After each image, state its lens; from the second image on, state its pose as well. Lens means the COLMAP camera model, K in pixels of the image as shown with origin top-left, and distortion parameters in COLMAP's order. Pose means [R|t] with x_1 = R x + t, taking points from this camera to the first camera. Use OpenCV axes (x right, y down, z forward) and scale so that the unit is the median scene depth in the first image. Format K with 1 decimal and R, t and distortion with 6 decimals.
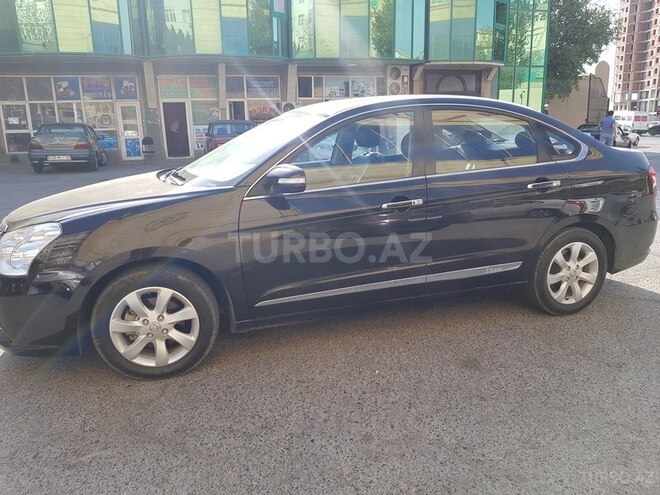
lens RADIAL K [[523.5, 0, 333.4], [0, 523.5, 248.7], [0, 0, 1]] dist [0.005291, -0.023639]
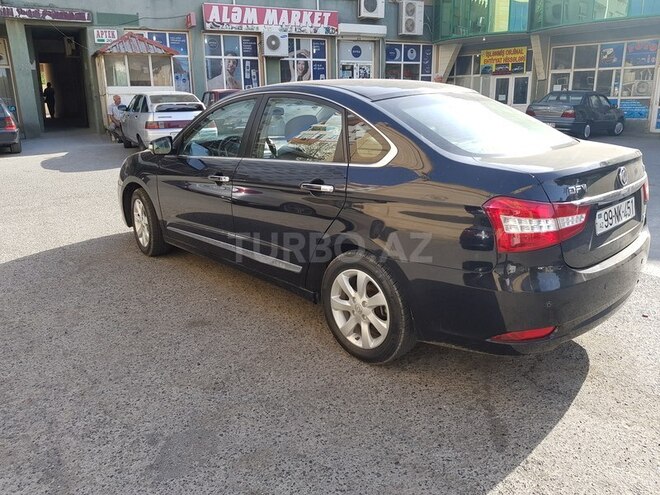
lens RADIAL K [[523.5, 0, 335.1], [0, 523.5, 244.1], [0, 0, 1]] dist [0.005291, -0.023639]
pose [[0.400518, 0.261458, -0.878194, 0.252531], [-0.209336, 0.959187, 0.190099, -0.042892], [0.892056, 0.107699, 0.438905, 0.140289]]
